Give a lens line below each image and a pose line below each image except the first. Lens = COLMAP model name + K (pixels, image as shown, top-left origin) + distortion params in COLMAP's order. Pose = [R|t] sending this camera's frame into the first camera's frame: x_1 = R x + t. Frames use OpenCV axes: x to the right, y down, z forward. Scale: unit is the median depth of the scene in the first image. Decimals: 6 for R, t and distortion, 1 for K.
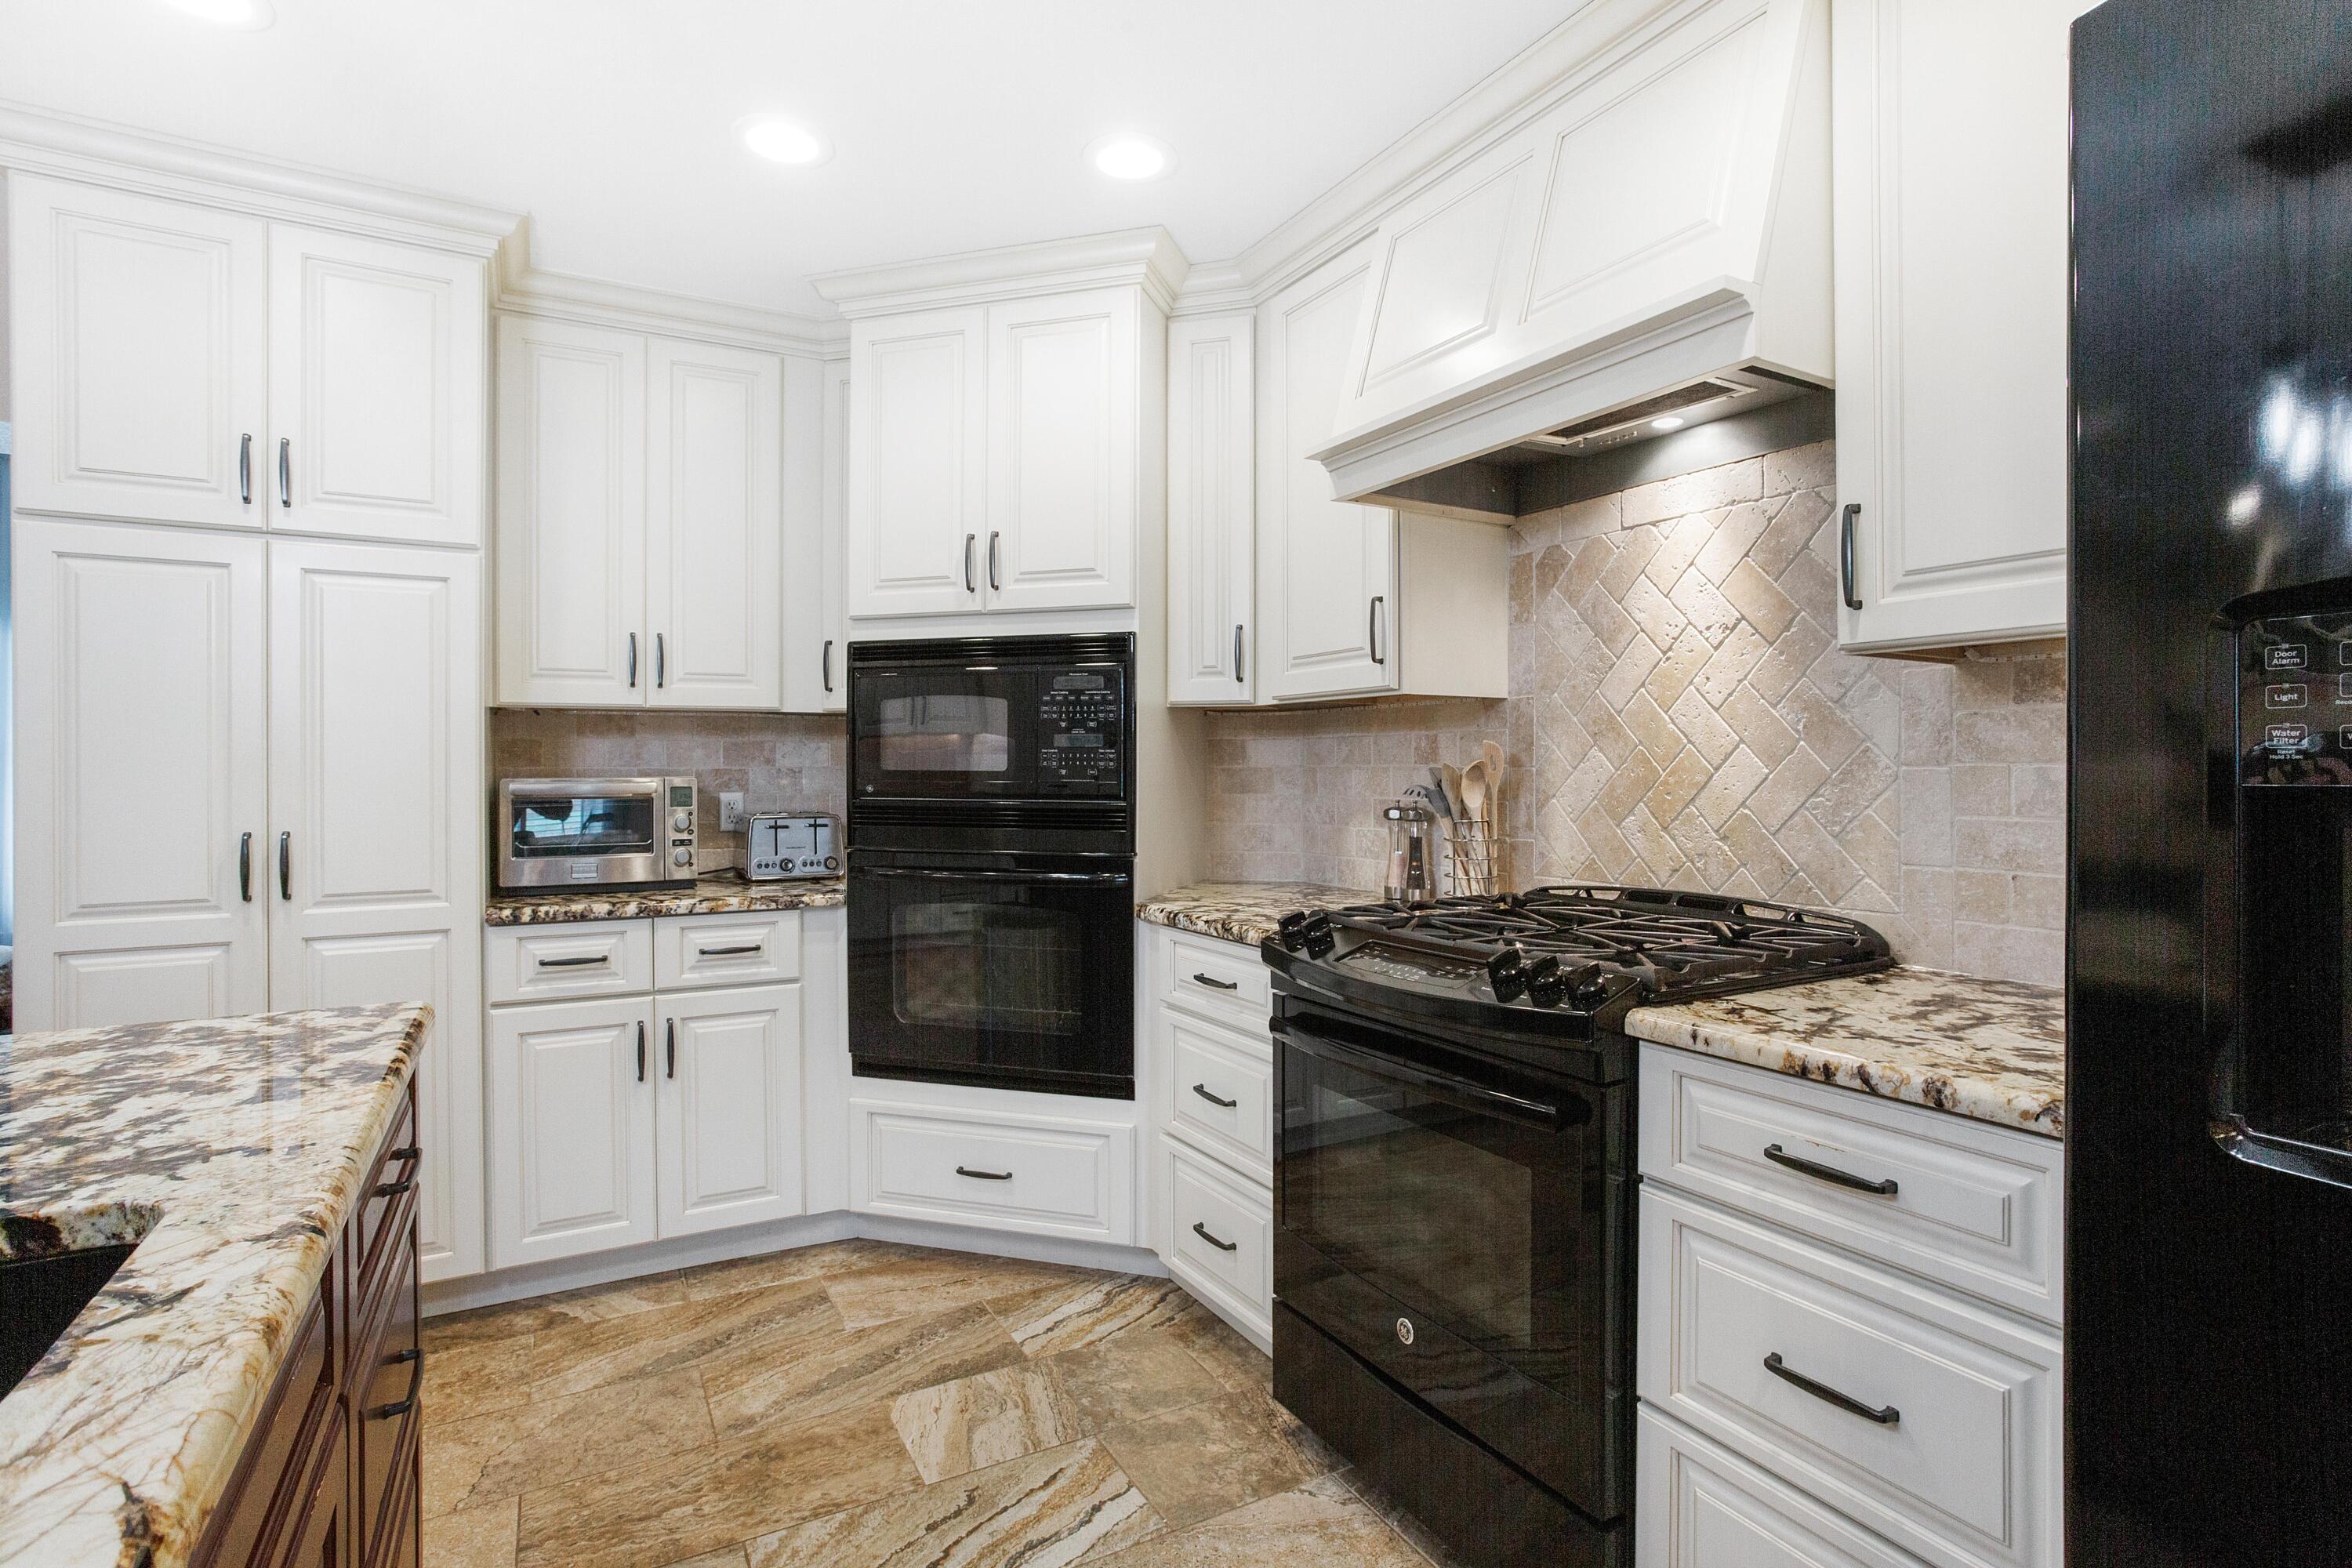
lens RADIAL K [[1165.6, 0, 1188.6], [0, 1165.6, 756.3], [0, 0, 1]] dist [-0.059593, 0.040883]
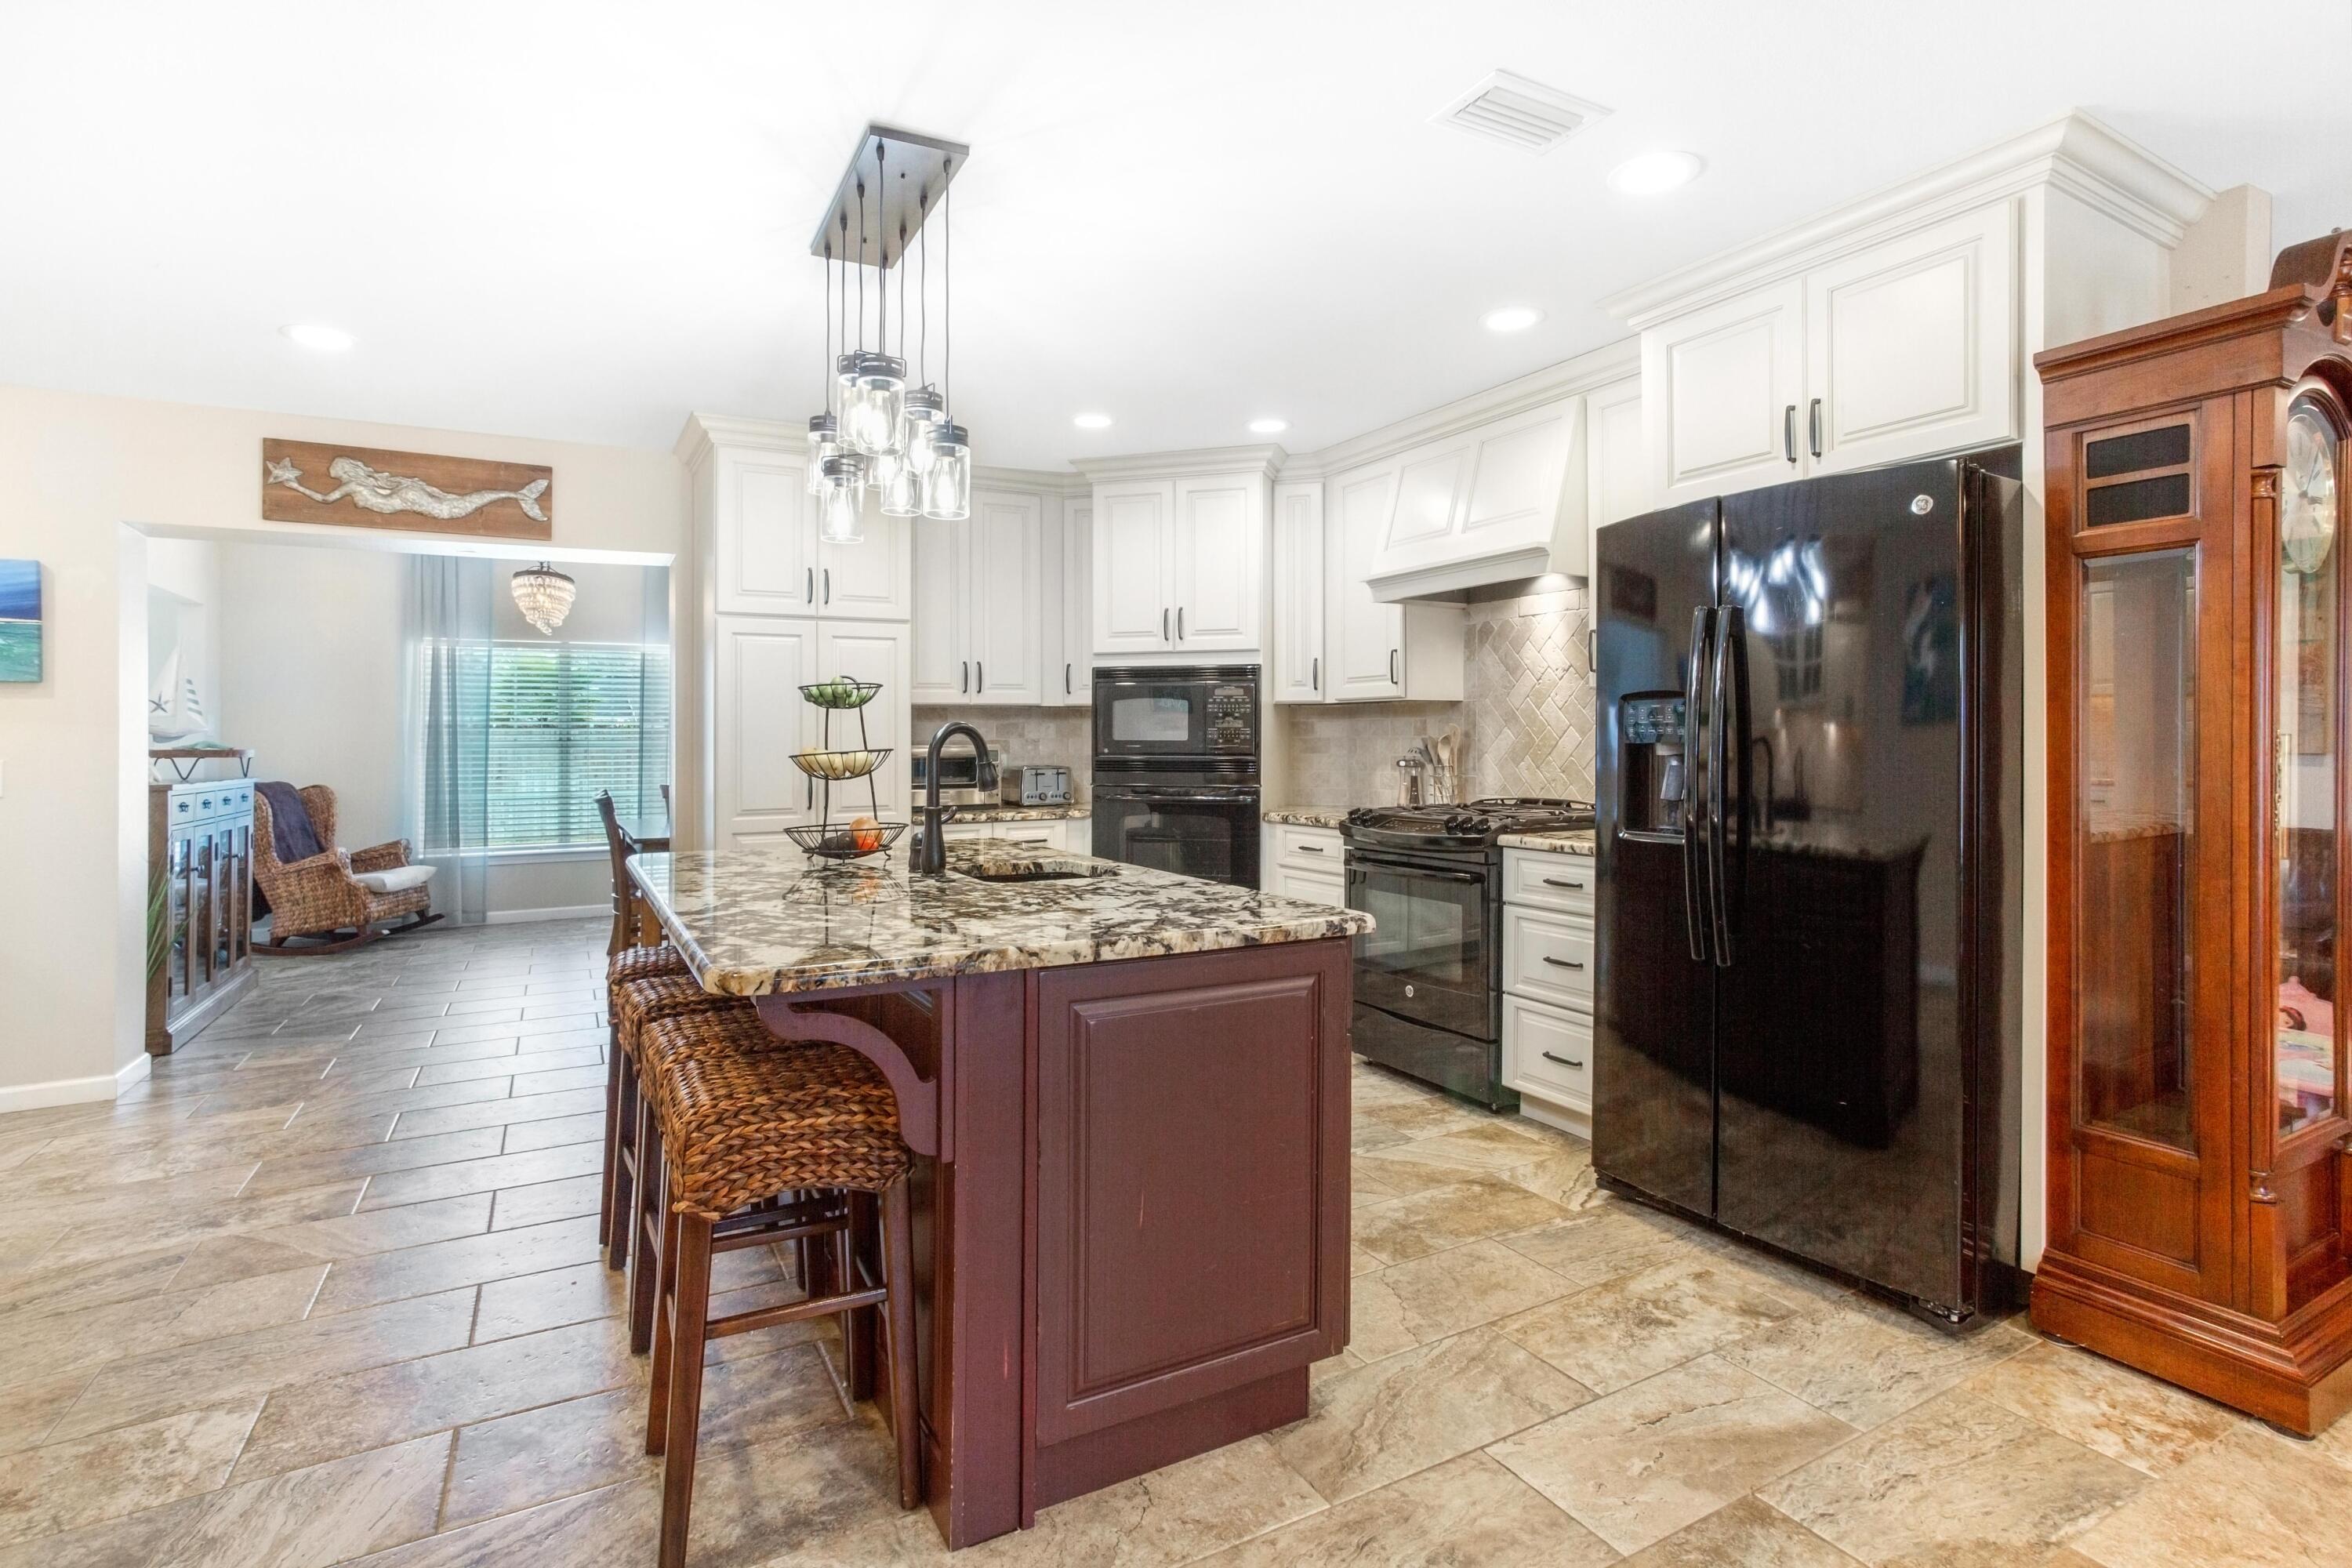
lens RADIAL K [[1165.6, 0, 1188.6], [0, 1165.6, 756.3], [0, 0, 1]] dist [-0.059593, 0.040883]
pose [[0.999991, -0.004186, -0.000386, -0.158499], [0.004195, 0.999637, 0.026601, -0.011293], [0.000274, -0.026603, 0.999646, -0.826116]]
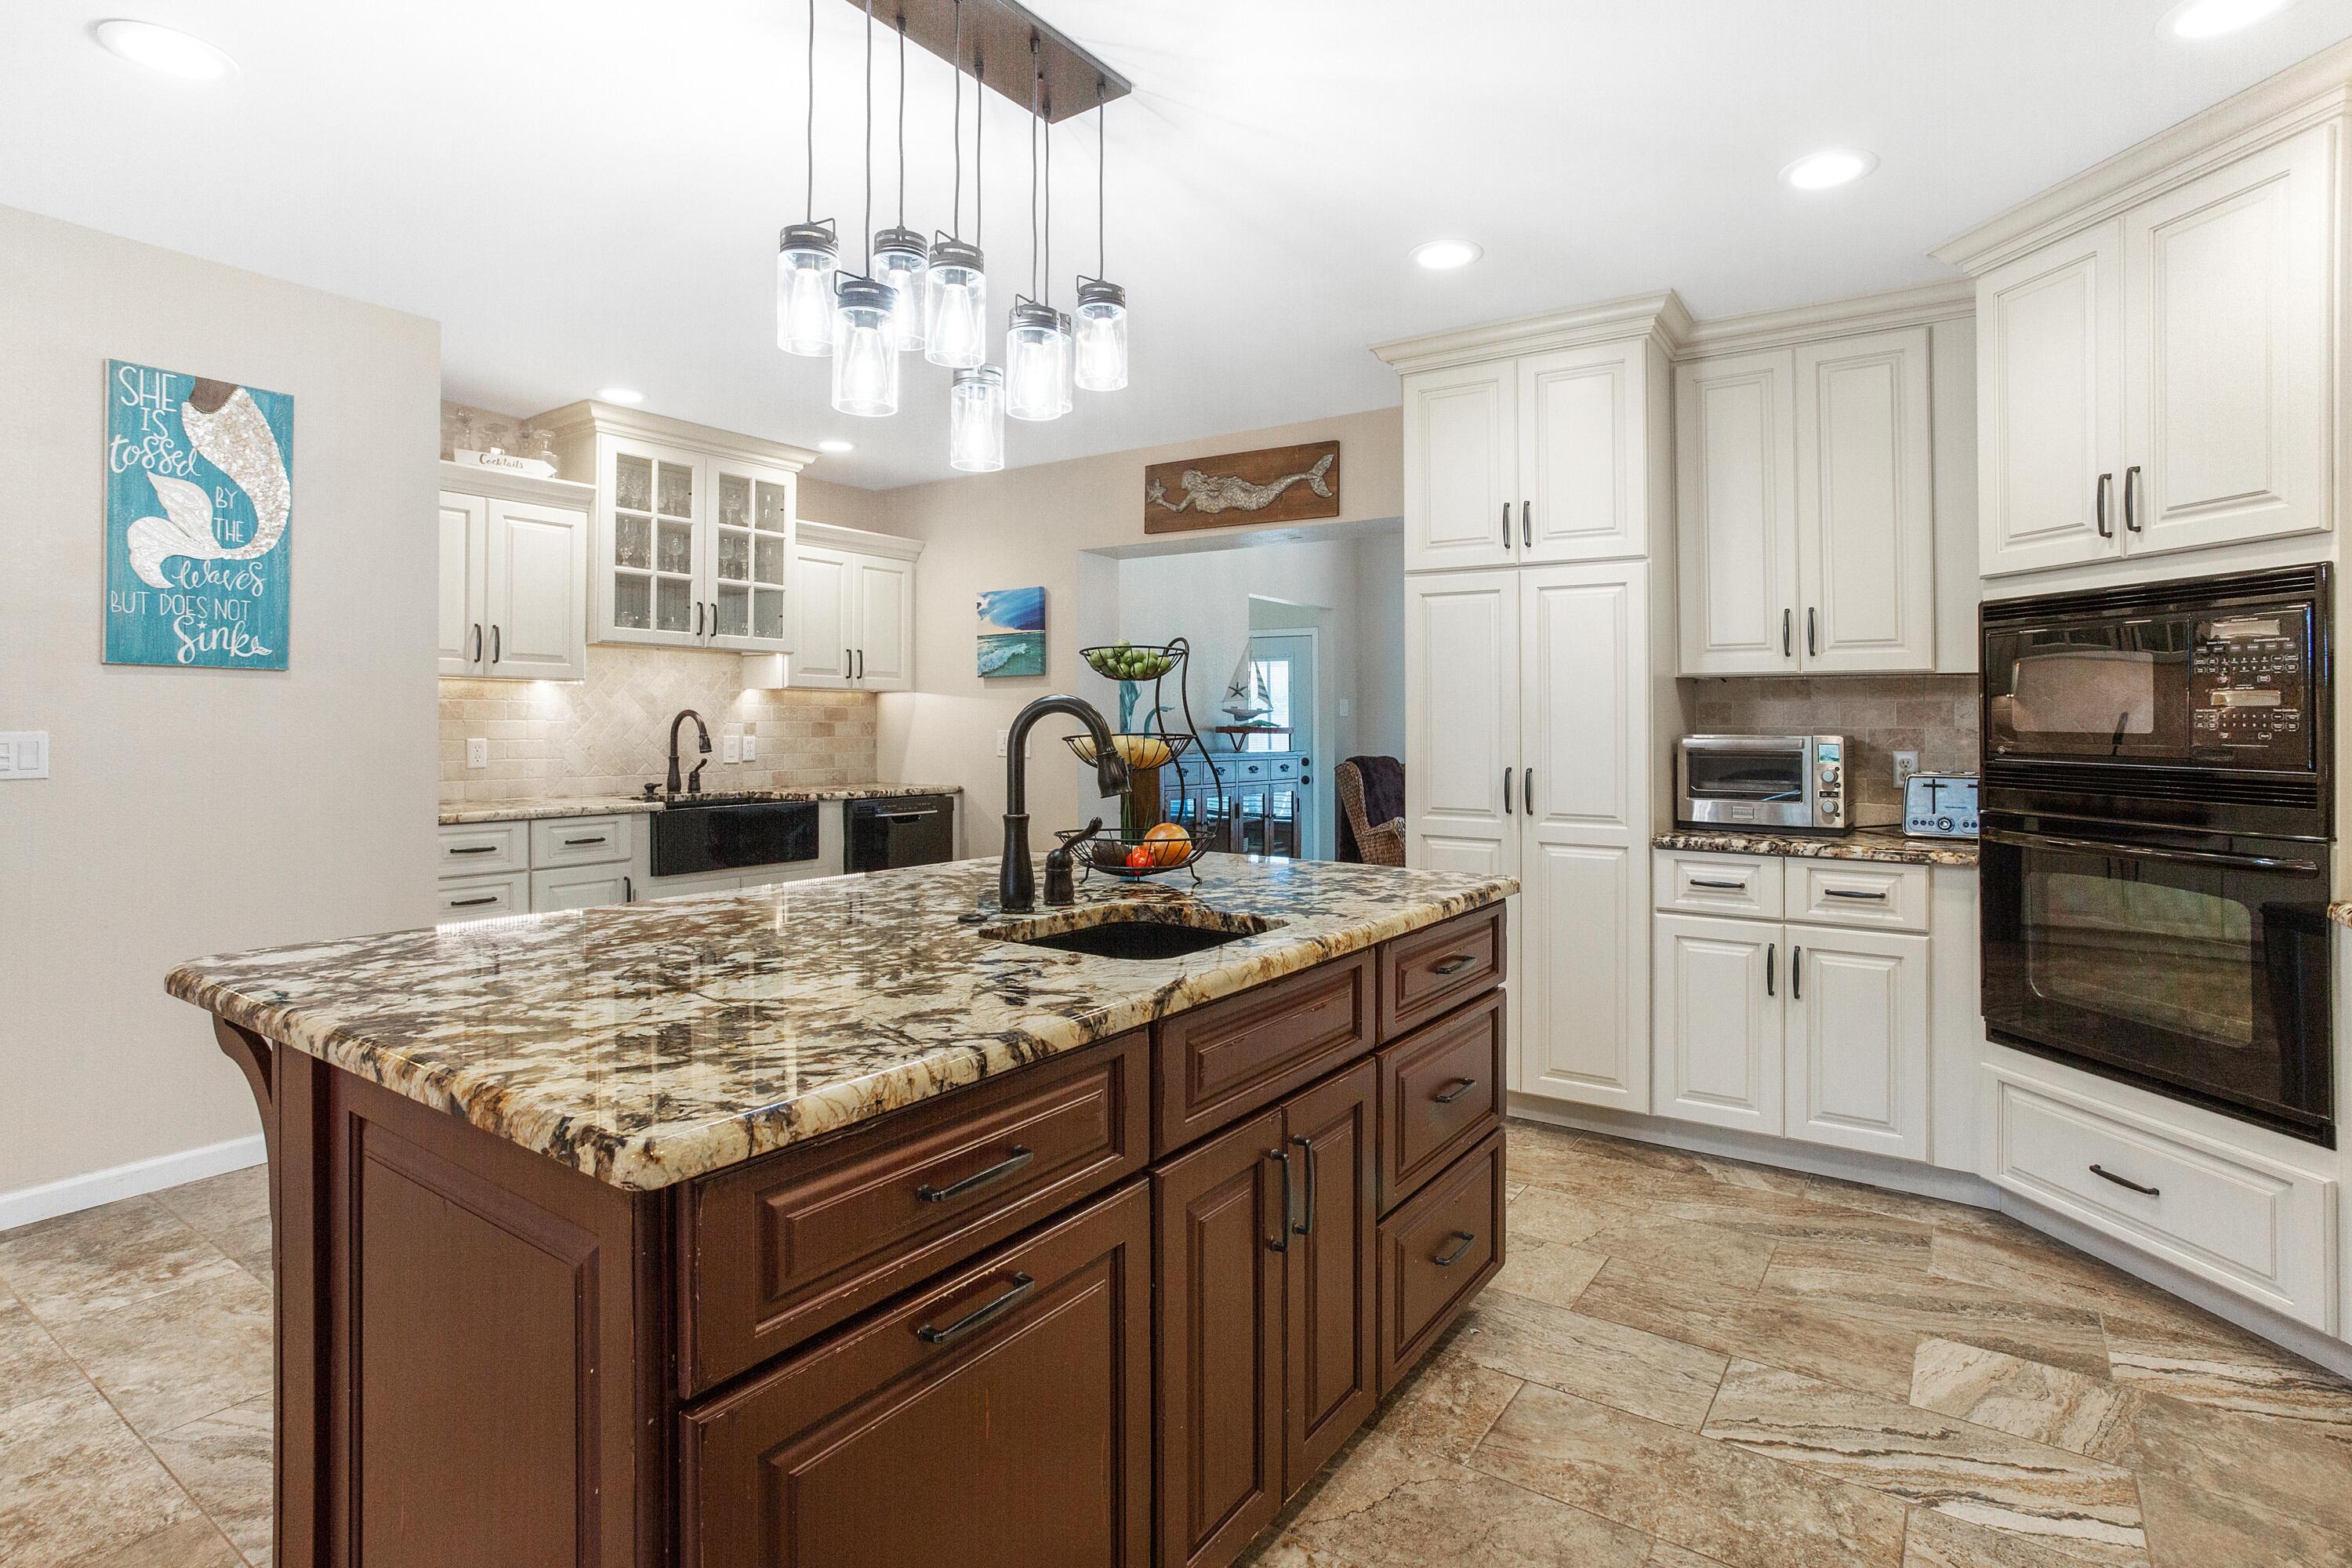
lens RADIAL K [[1169.6, 0, 1187.5], [0, 1169.6, 715.5], [0, 0, 1]] dist [-0.034467, 0.018936]
pose [[0.444685, -0.000958, -0.895687, 0.313816], [0.000731, 0.999999, -0.000706, -0.000998], [0.895687, -0.000341, 0.444685, -0.053738]]
